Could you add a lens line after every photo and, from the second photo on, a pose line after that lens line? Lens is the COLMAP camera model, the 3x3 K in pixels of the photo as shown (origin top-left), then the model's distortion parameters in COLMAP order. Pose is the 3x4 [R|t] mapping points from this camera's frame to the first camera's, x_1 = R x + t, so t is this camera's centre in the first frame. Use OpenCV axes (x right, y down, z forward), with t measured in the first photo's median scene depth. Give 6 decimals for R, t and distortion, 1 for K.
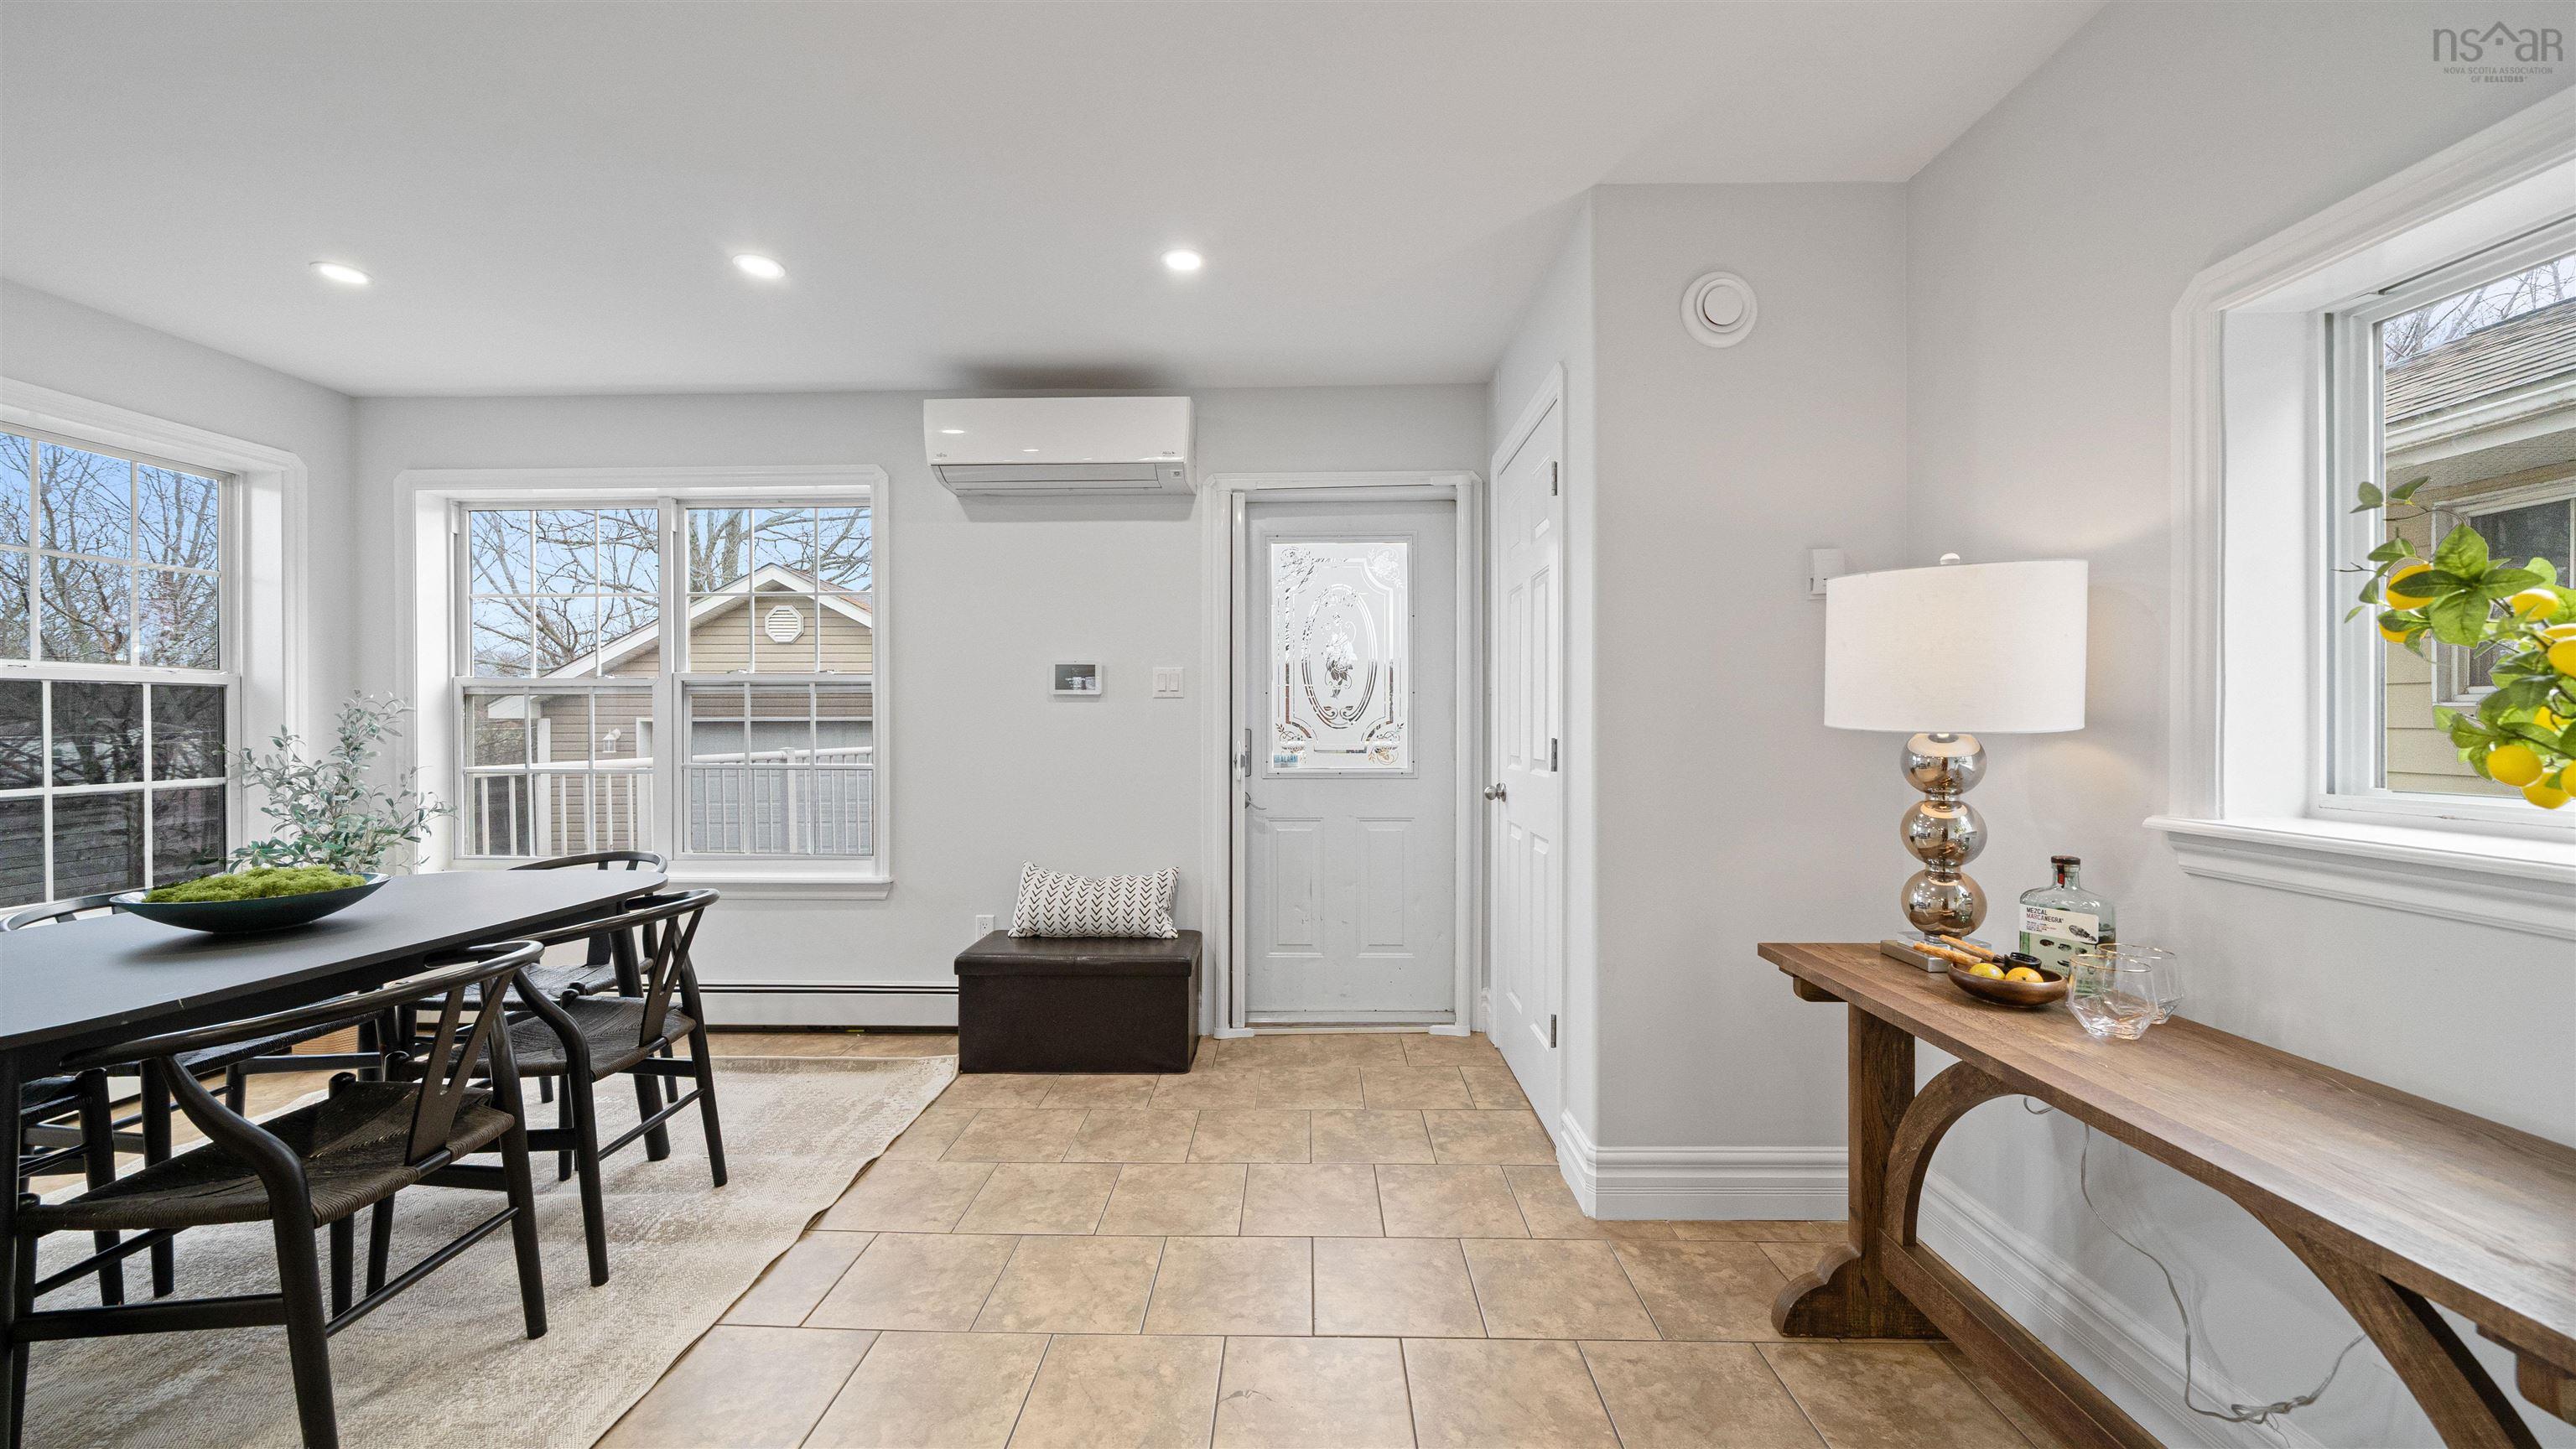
lens RADIAL K [[894.7, 0, 1300.7], [0, 894.7, 738.6], [0, 0, 1]] dist [-0.006409, 0.000109]
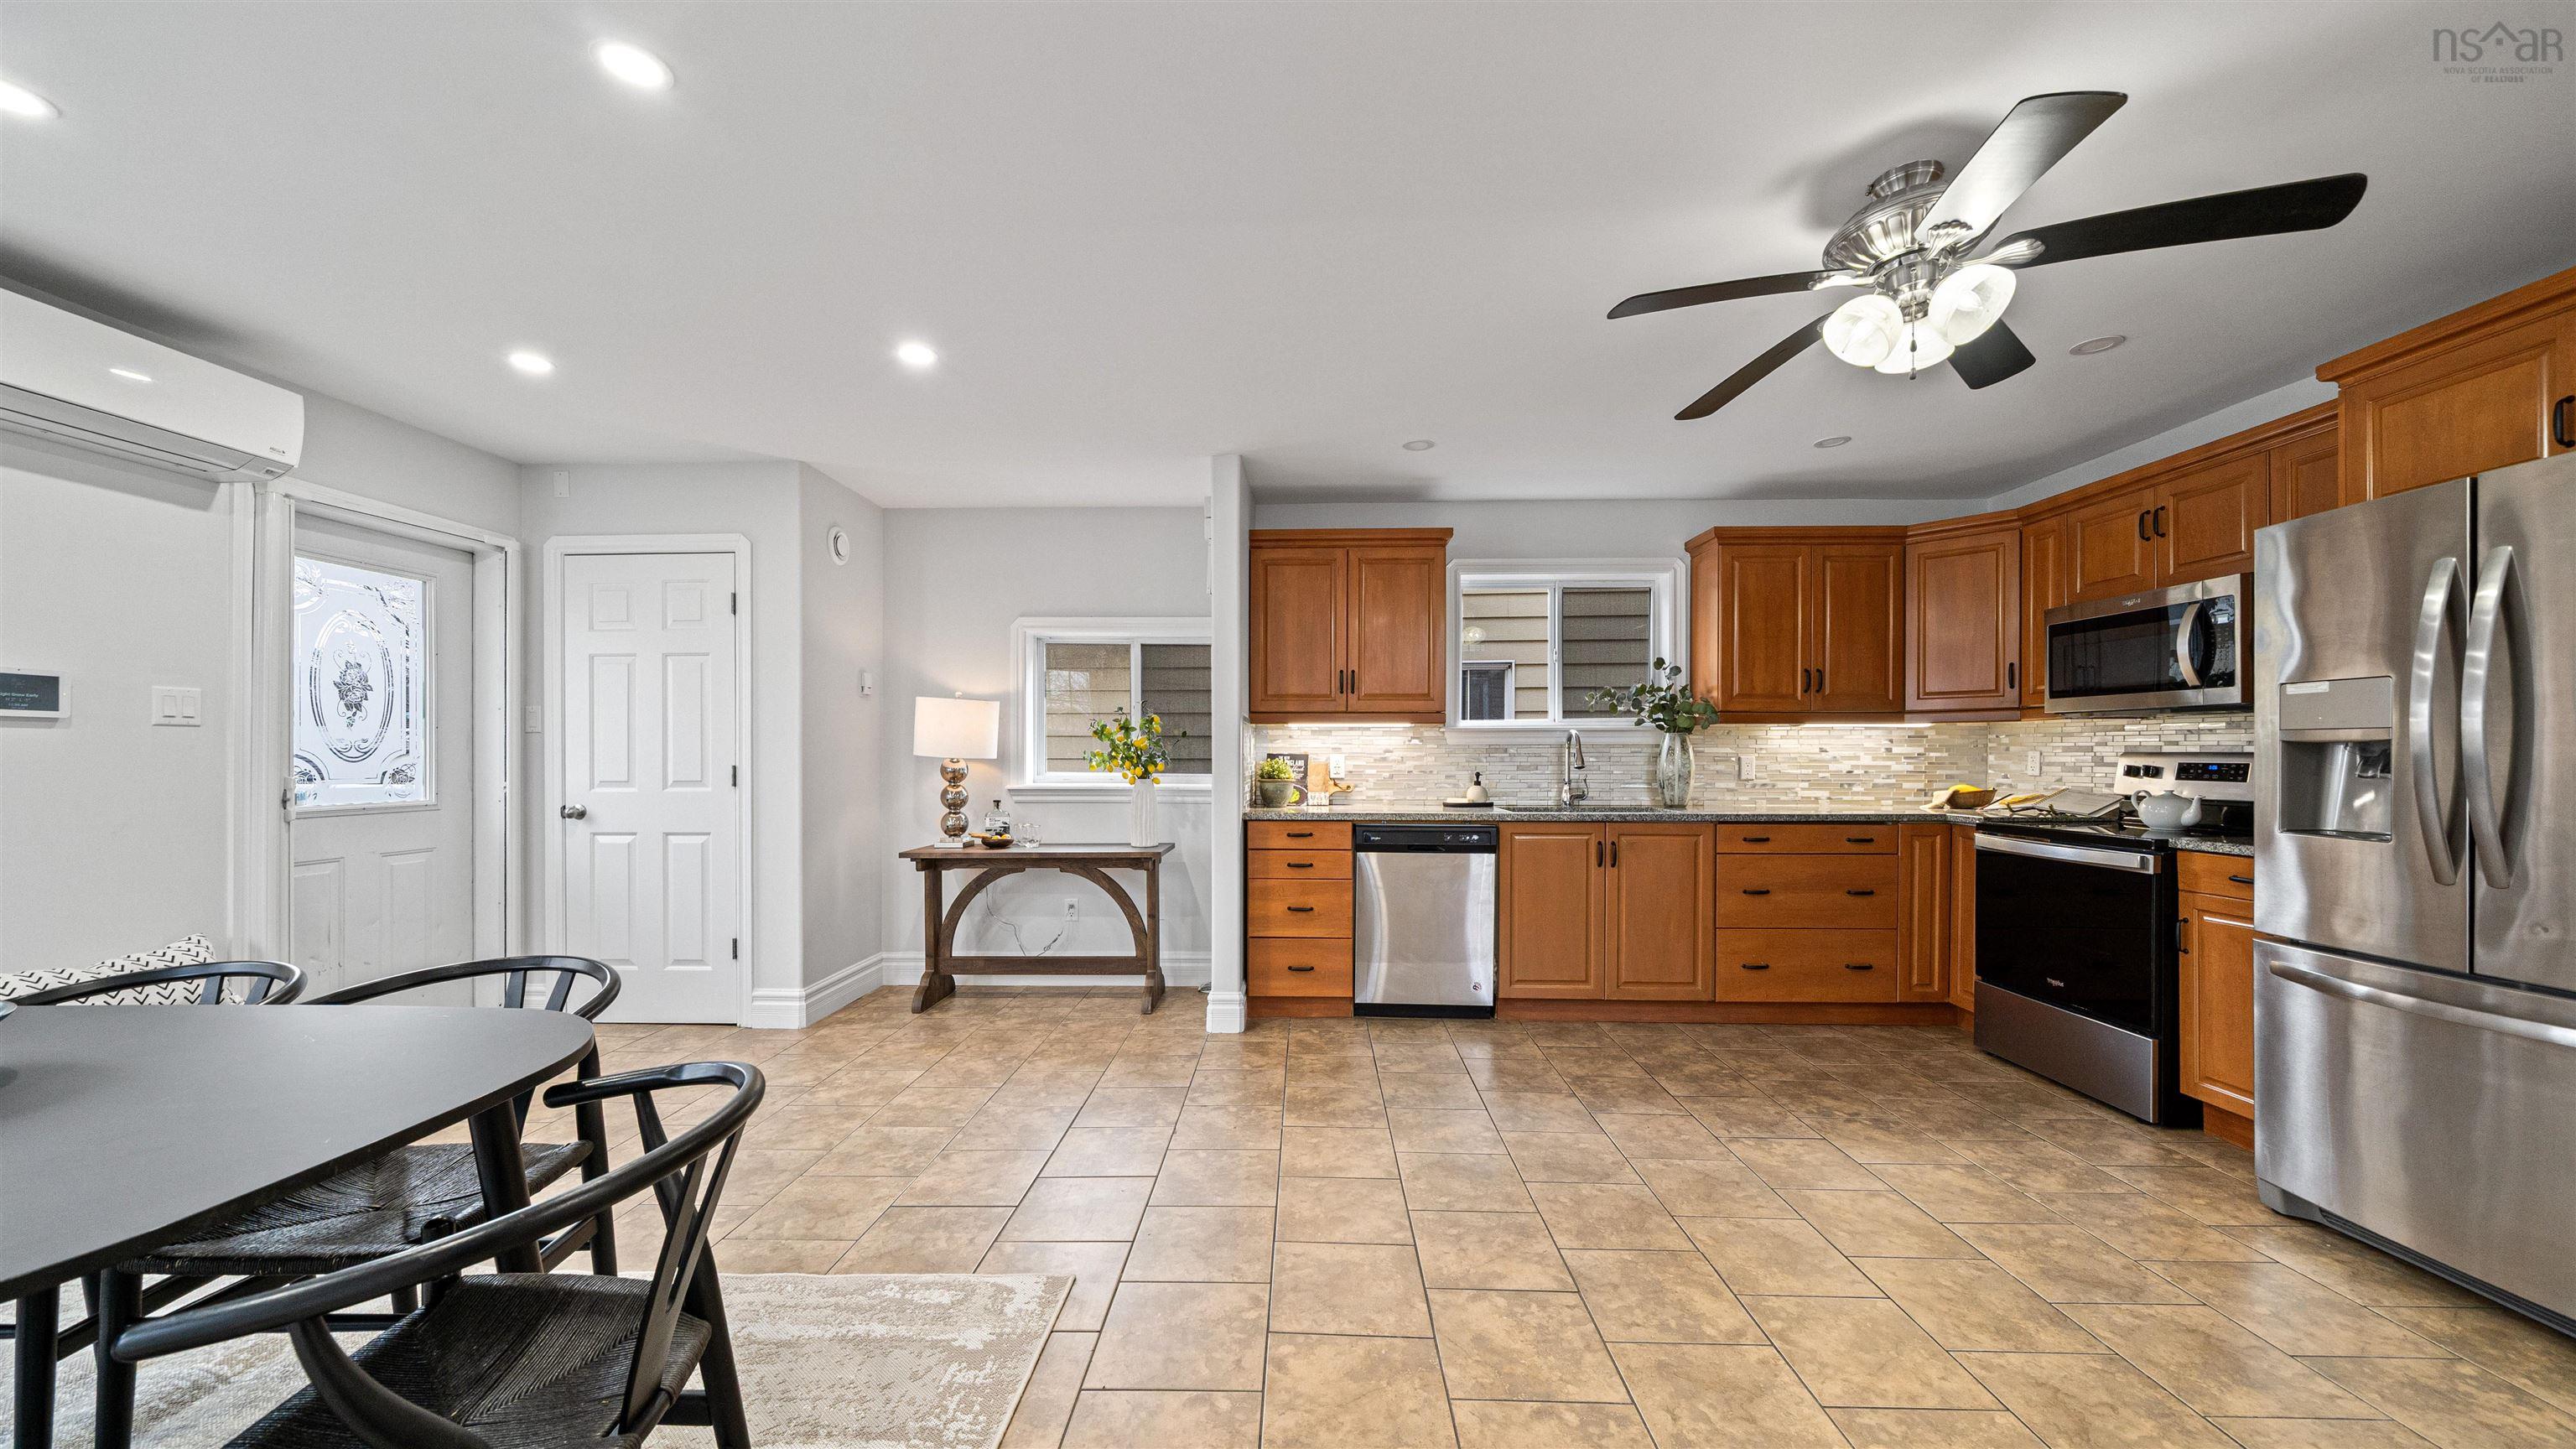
lens RADIAL K [[900.4, 0, 1276.3], [0, 900.4, 745.5], [0, 0, 1]] dist [-0.003391, -0.000186]
pose [[0.026540, 0.013037, 0.999563, -1.037956], [0.021105, 0.999685, -0.013599, 0.005778], [-0.999425, 0.021456, 0.026257, -0.013853]]
